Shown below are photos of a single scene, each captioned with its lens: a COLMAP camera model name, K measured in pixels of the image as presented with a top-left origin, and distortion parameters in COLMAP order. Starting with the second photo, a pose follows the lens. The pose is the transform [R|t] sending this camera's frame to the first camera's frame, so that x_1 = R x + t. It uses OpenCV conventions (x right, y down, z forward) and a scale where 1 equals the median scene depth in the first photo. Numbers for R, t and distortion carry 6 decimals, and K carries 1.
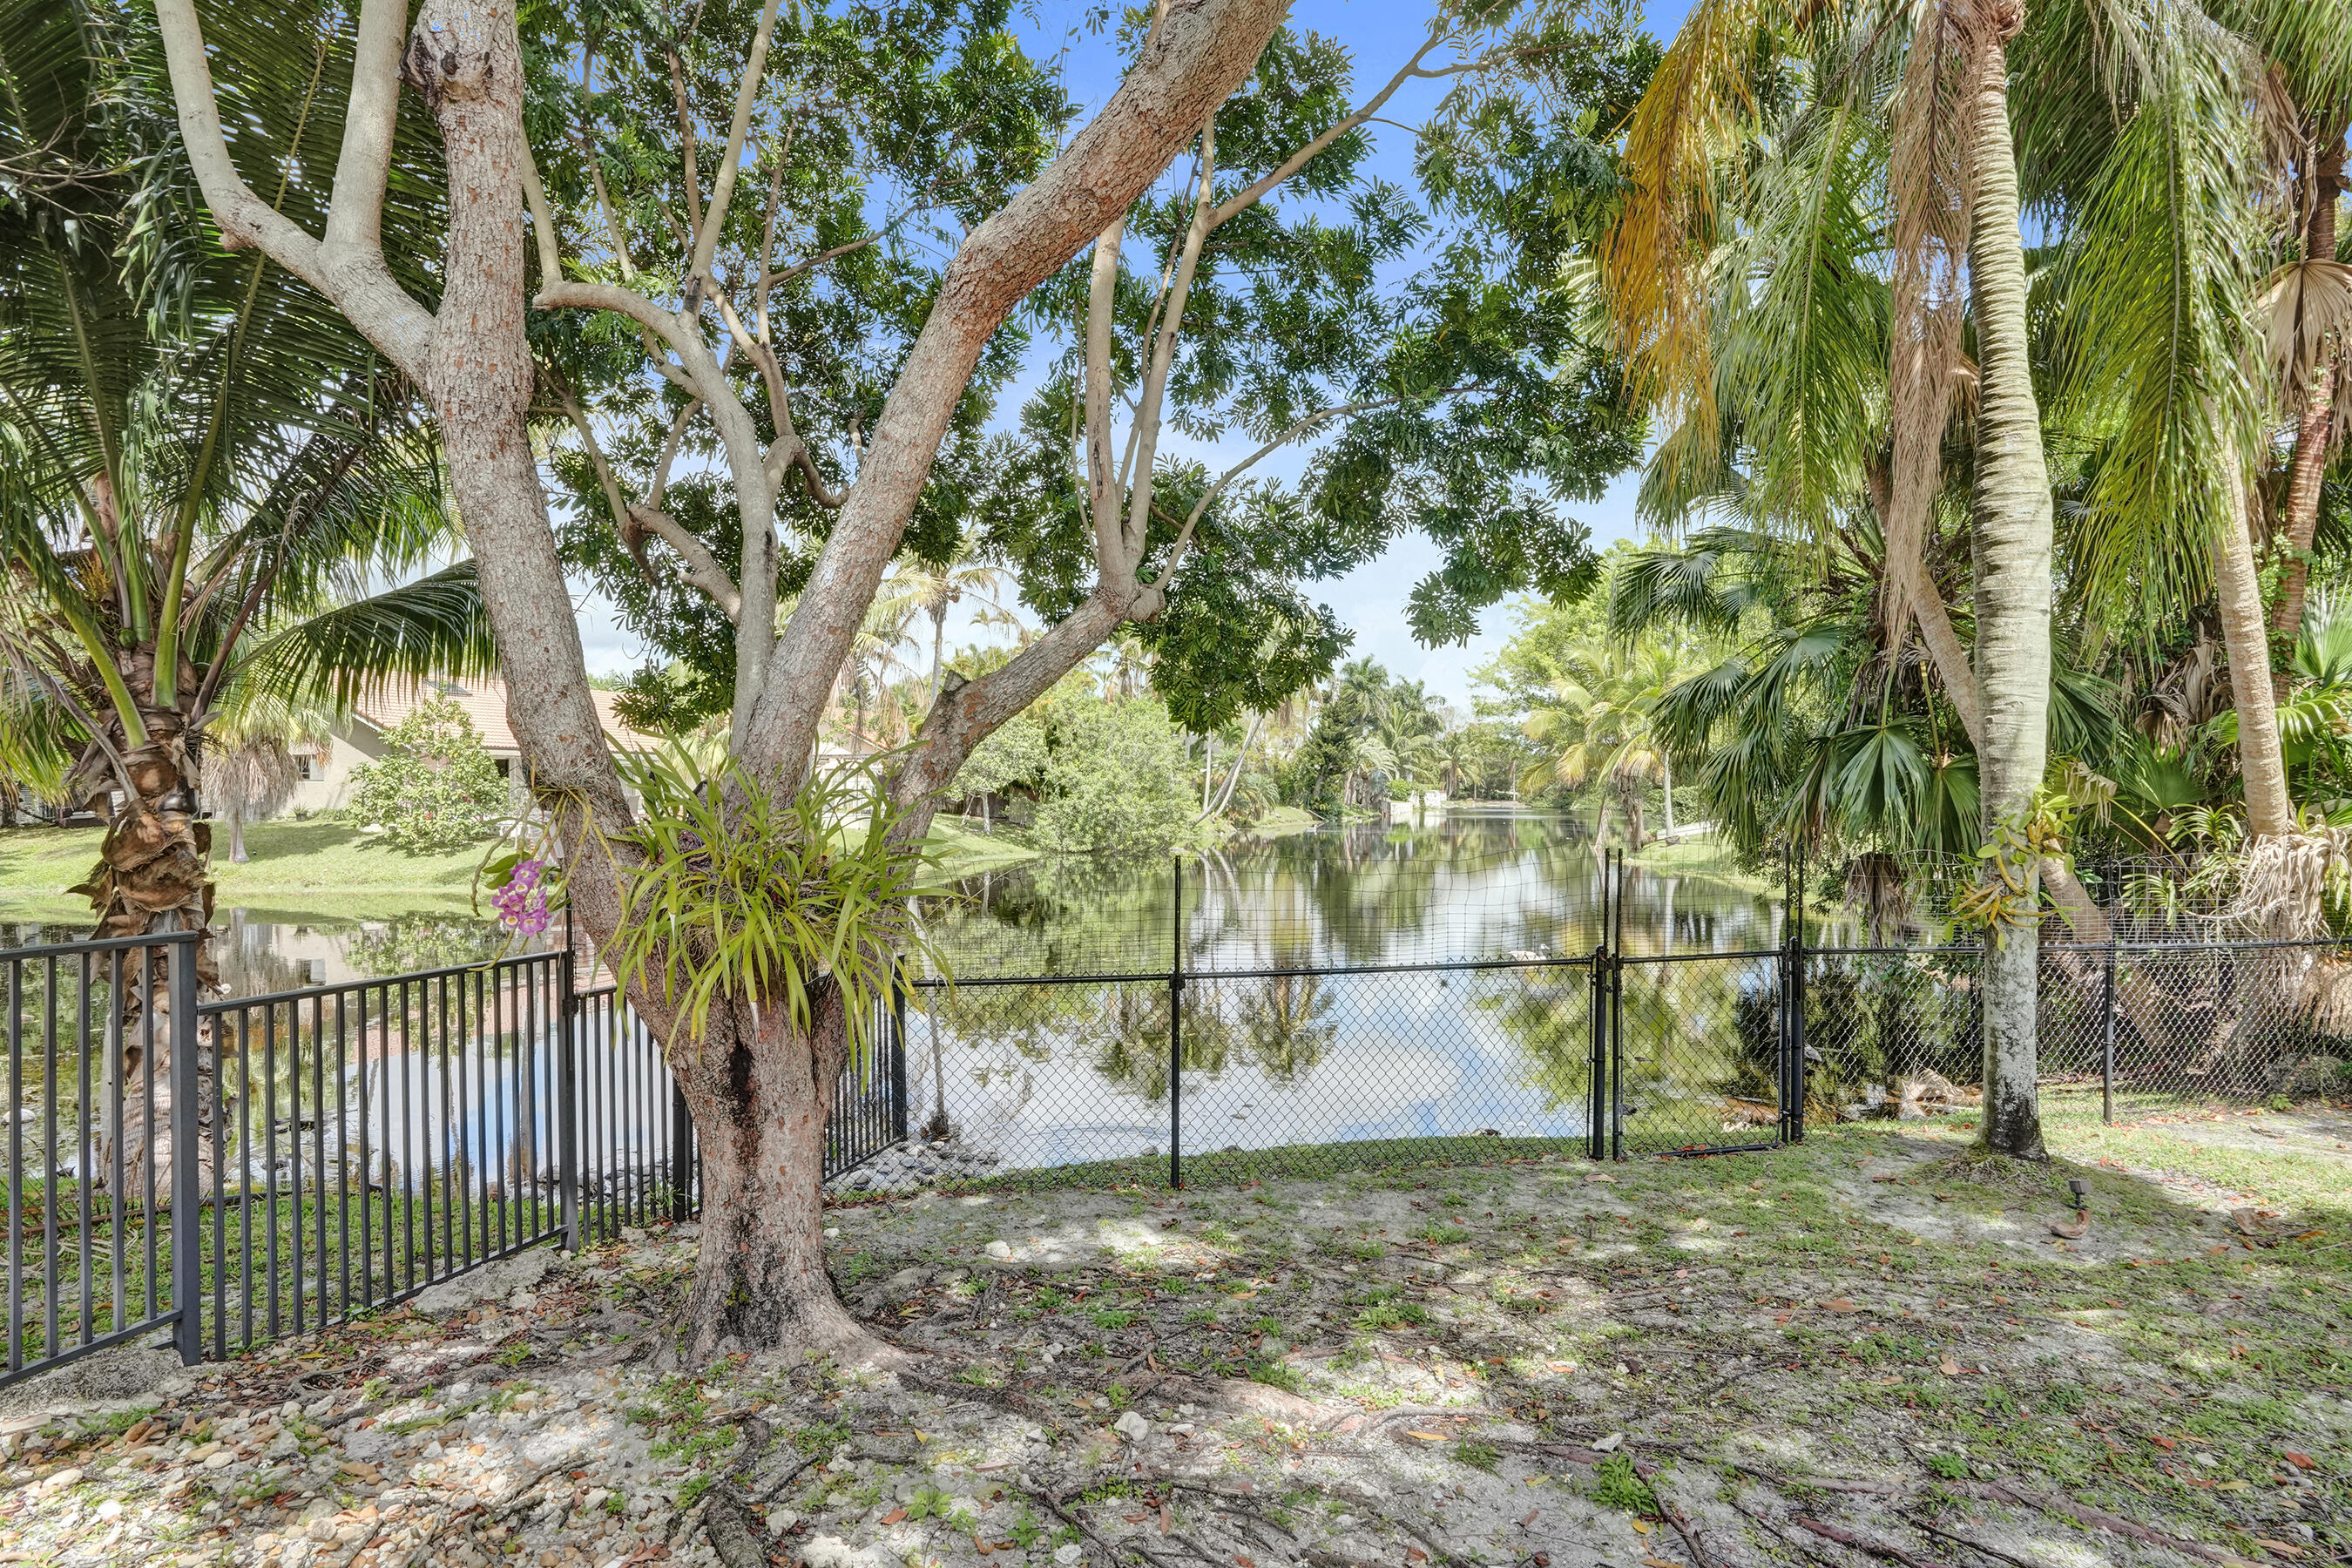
lens RADIAL K [[1197.5, 0, 1183.0], [0, 1197.5, 790.8], [0, 0, 1]] dist [-0.059779, 0.041527]
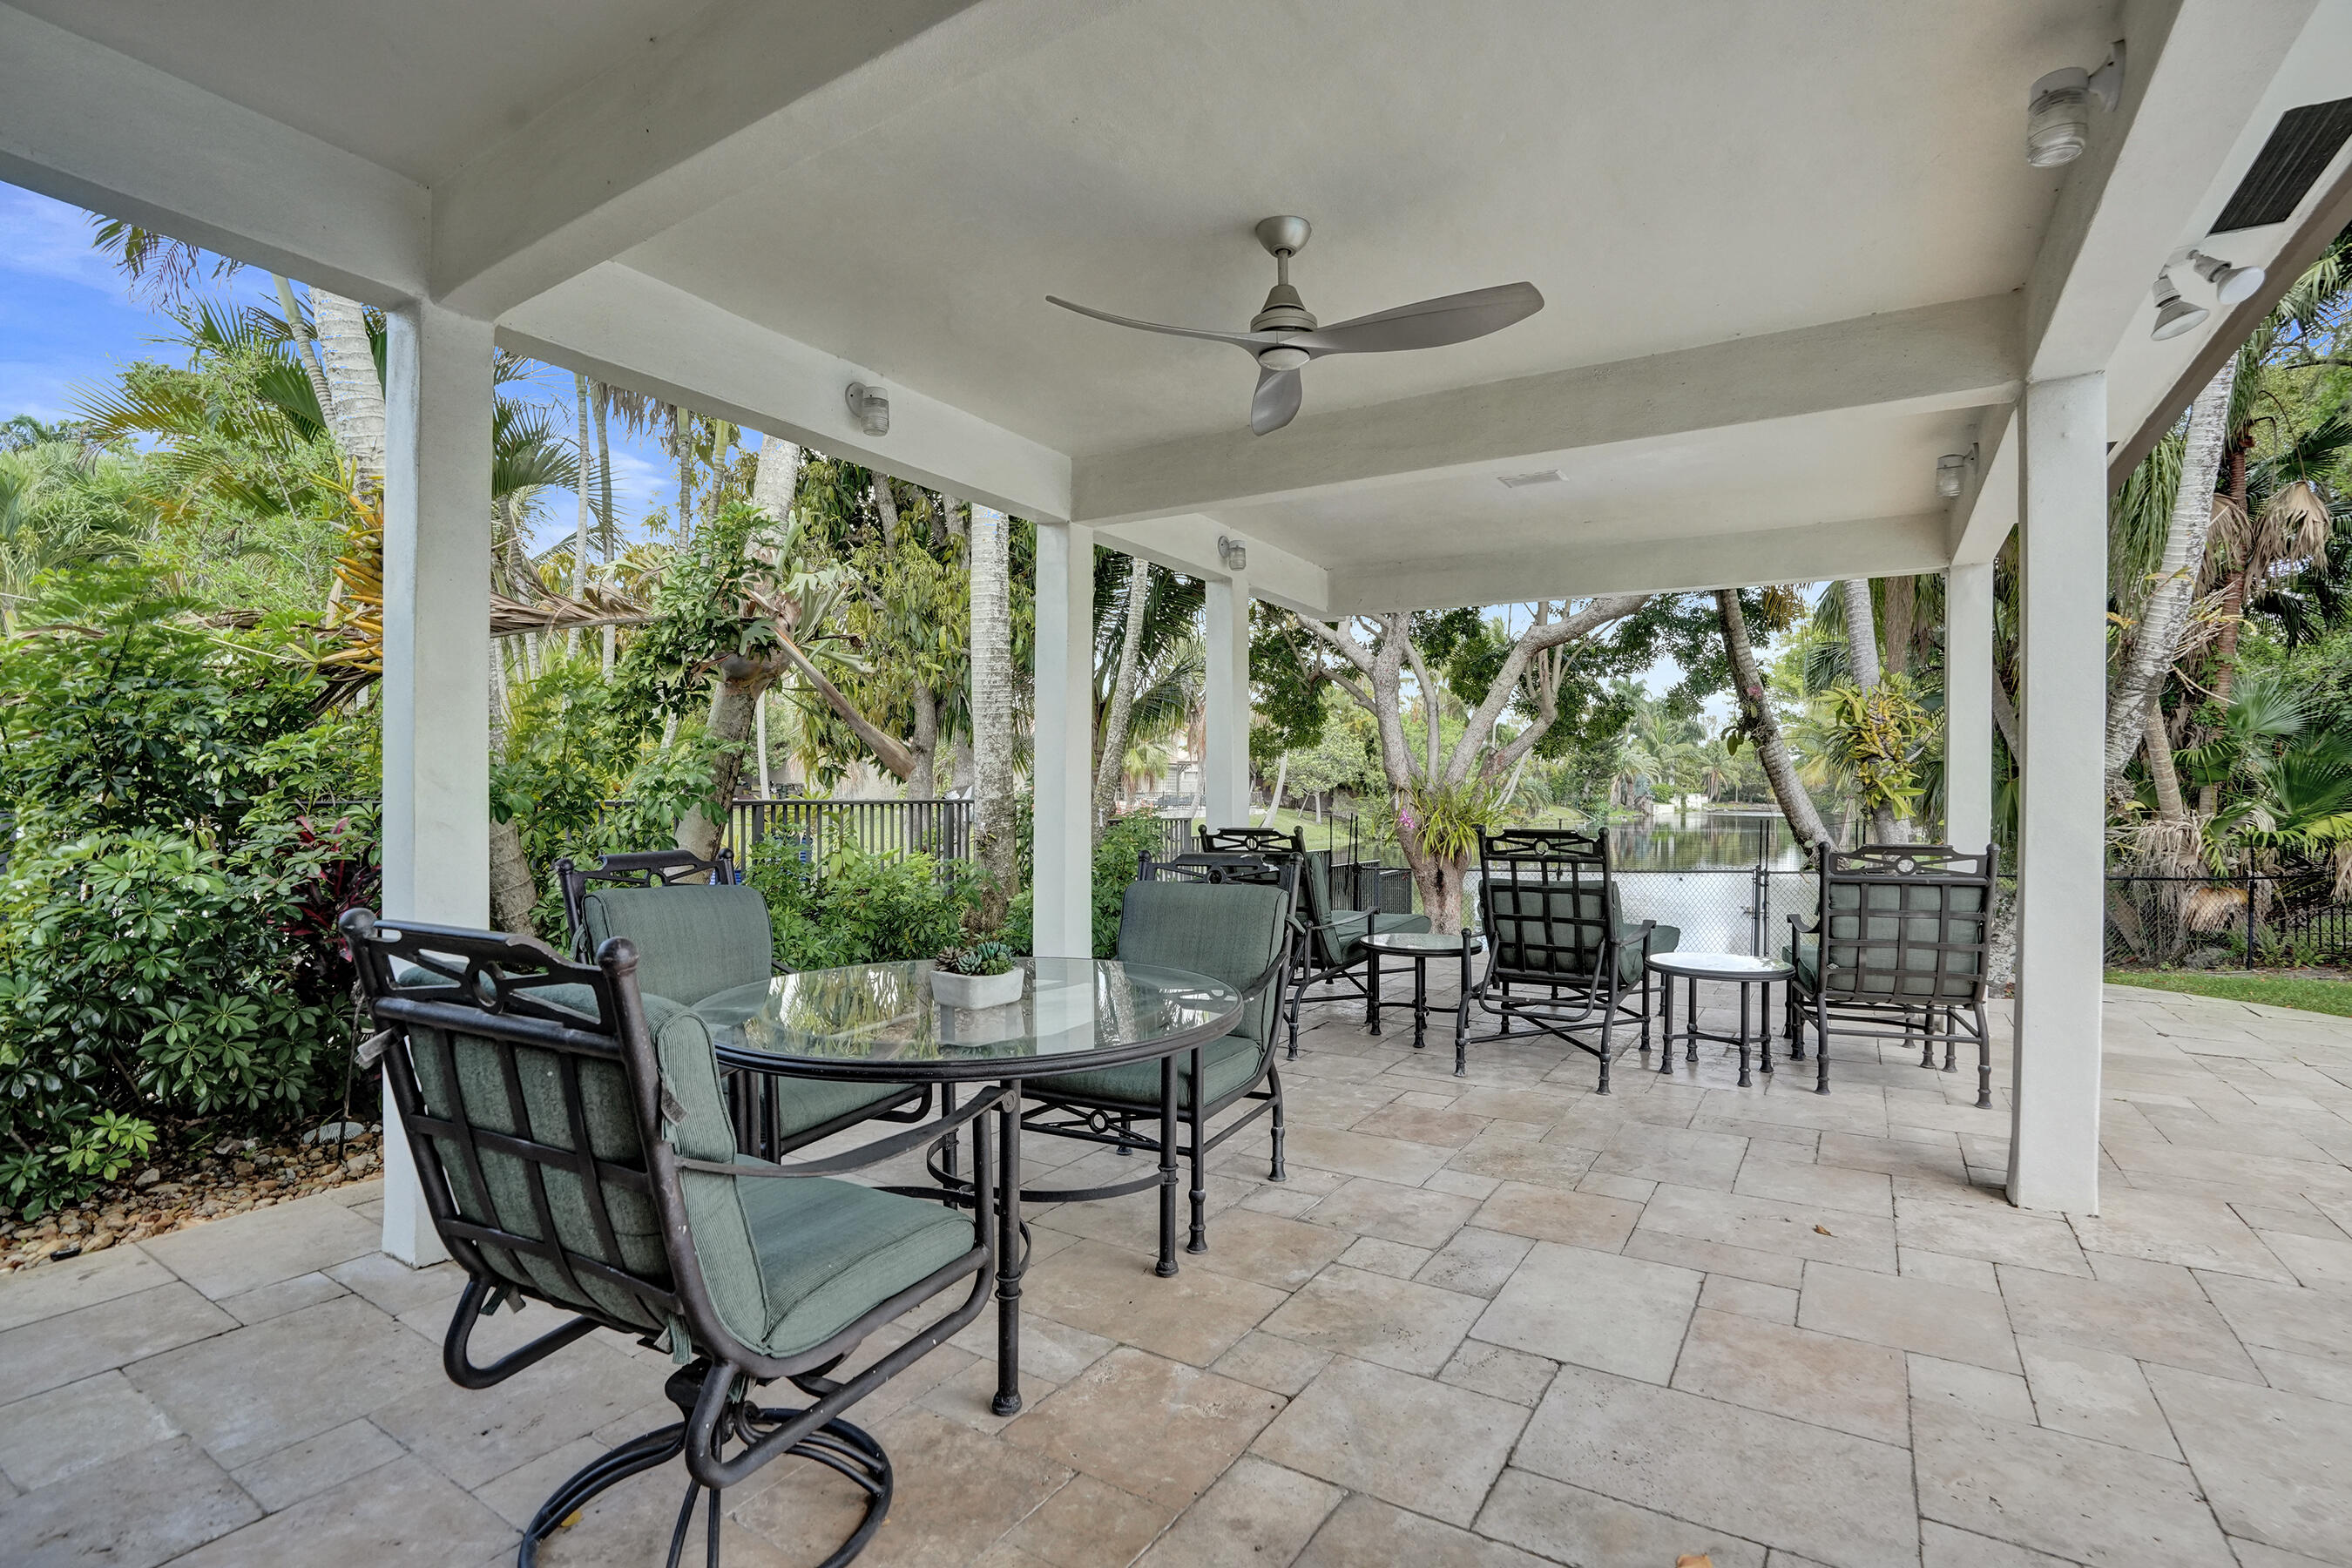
lens RADIAL K [[1069.7, 0, 1176.0], [0, 1069.7, 784.0], [0, 0, 1]] dist [-0.065310, 0.033208]
pose [[0.968431, 0.006372, -0.249201, -0.061301], [-0.008007, 0.999953, -0.005548, 0.000840], [0.249154, 0.007368, 0.968436, -0.342466]]
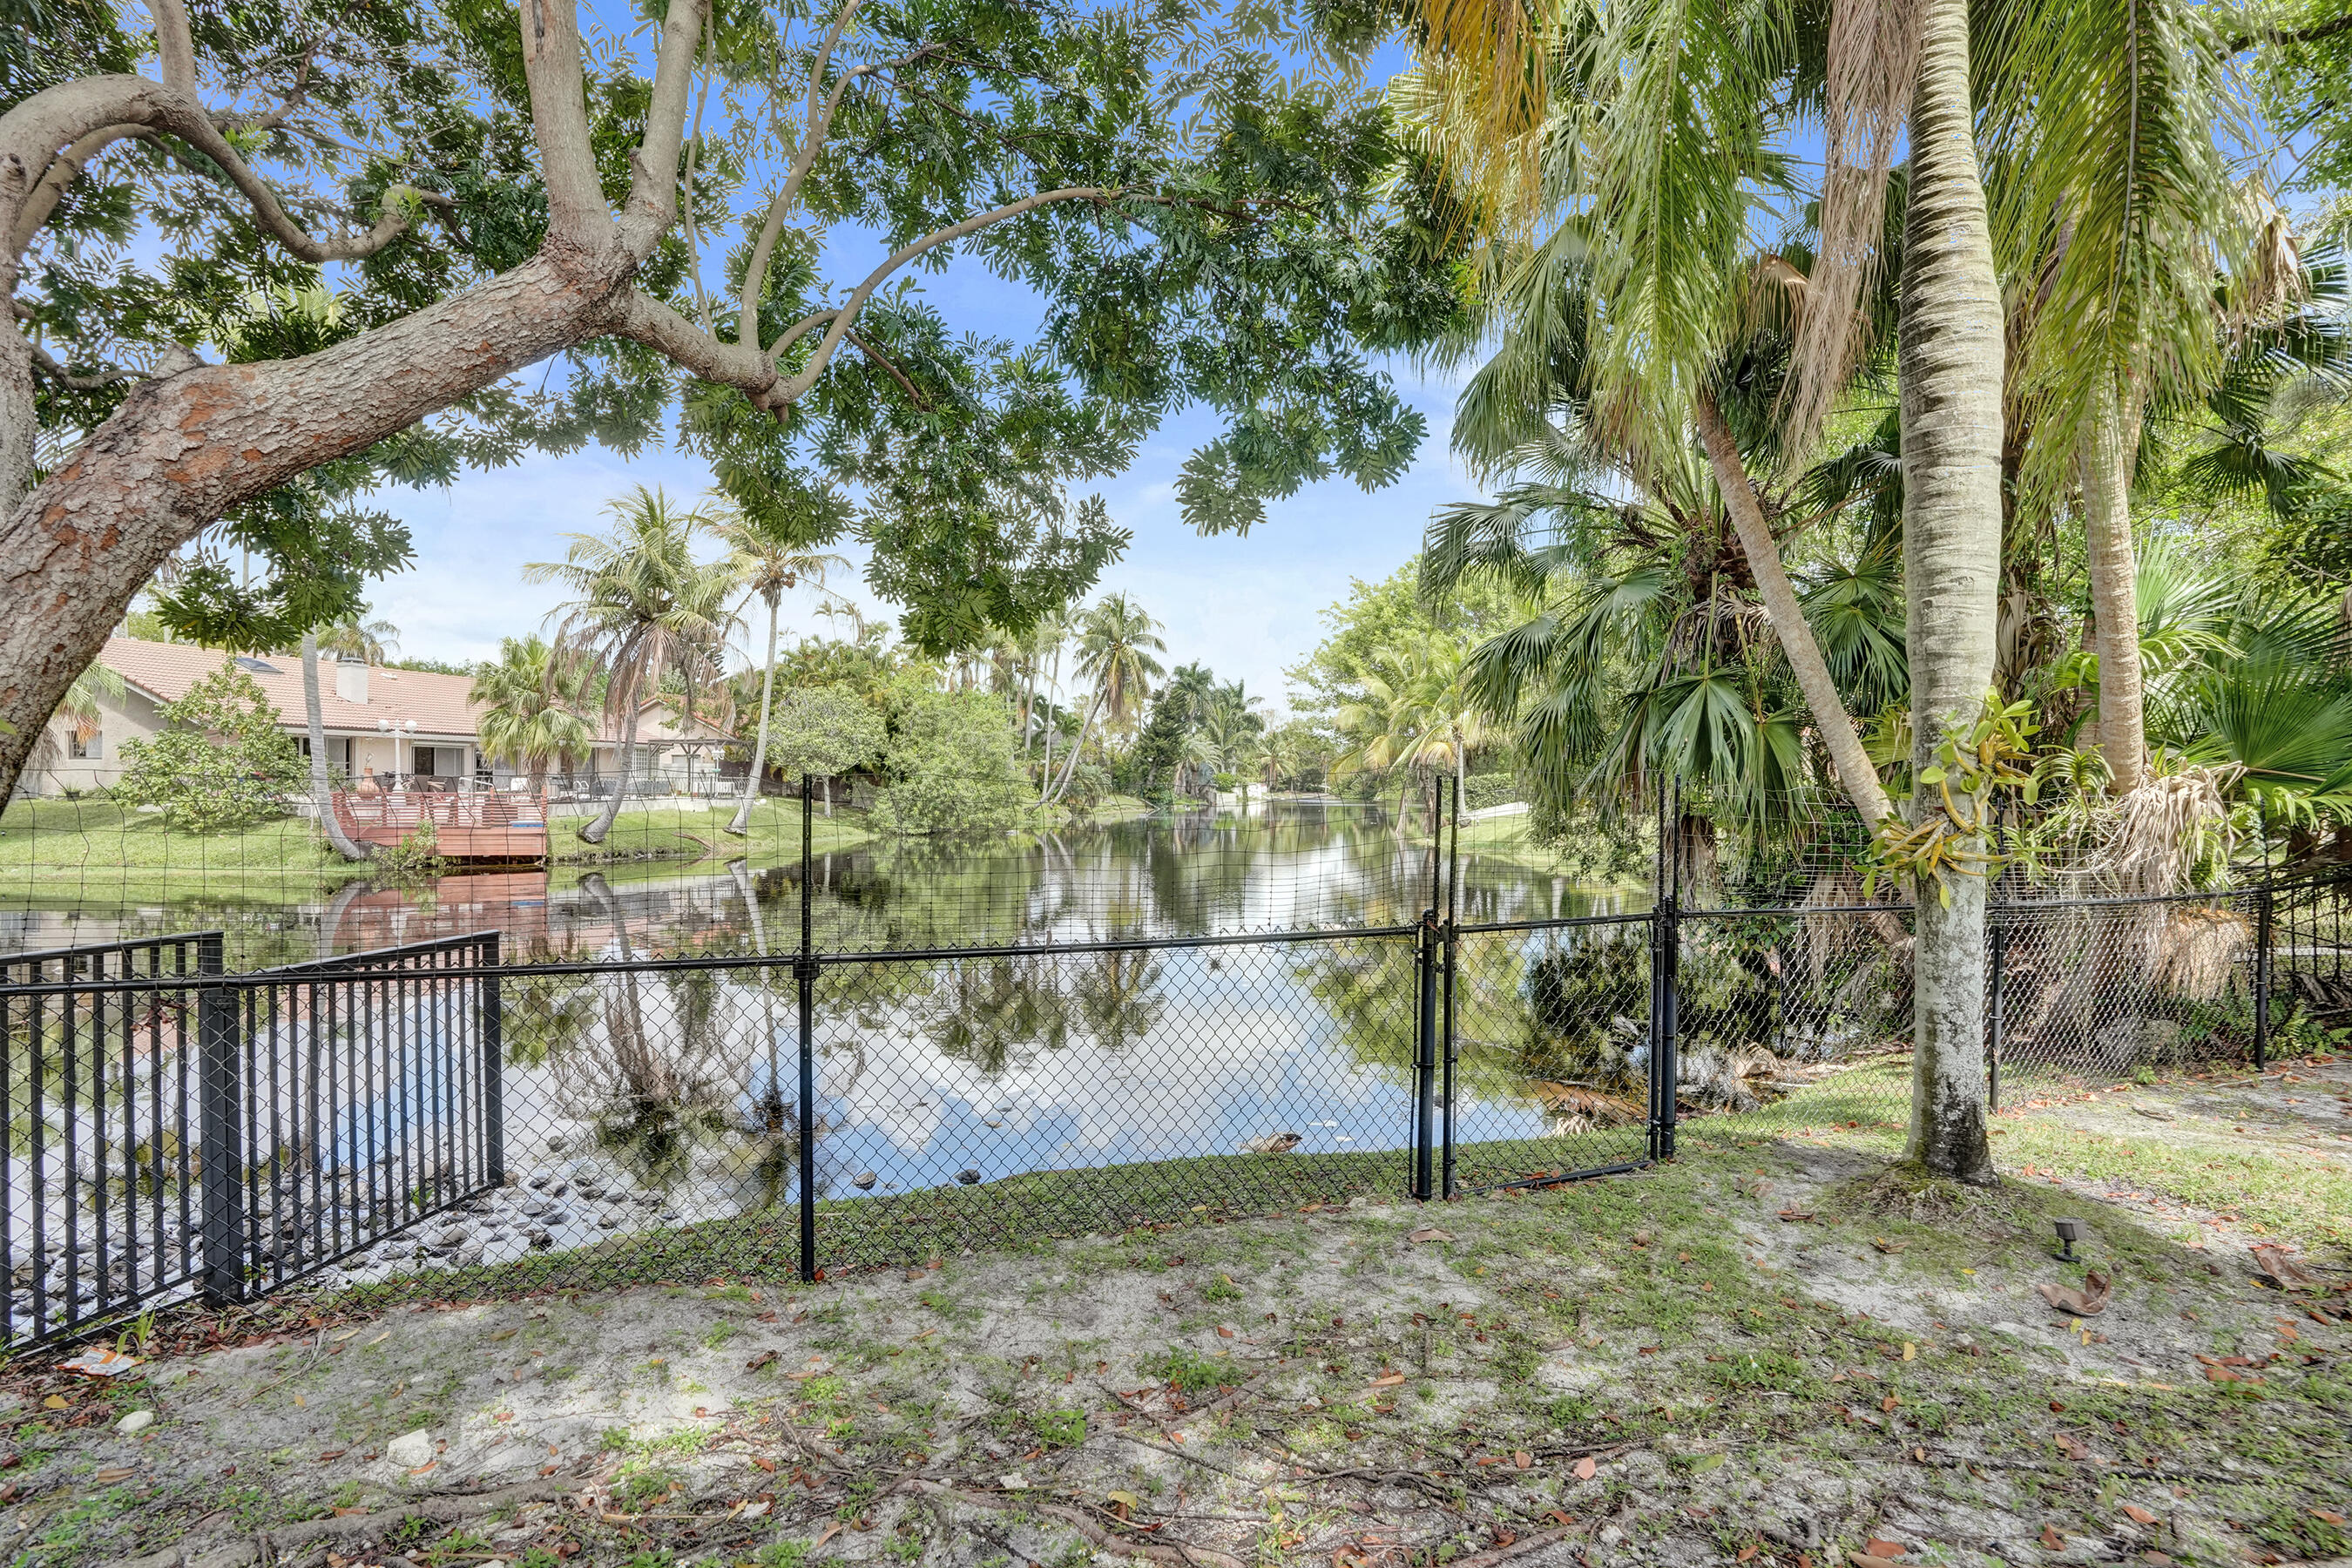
lens RADIAL K [[1069.7, 0, 1176.0], [0, 1069.7, 784.0], [0, 0, 1]] dist [-0.065310, 0.033208]
pose [[0.991358, 0.004837, 0.131096, 0.032403], [-0.004702, 0.999988, -0.001340, 0.016127], [-0.131101, 0.000712, 0.991369, 0.108369]]
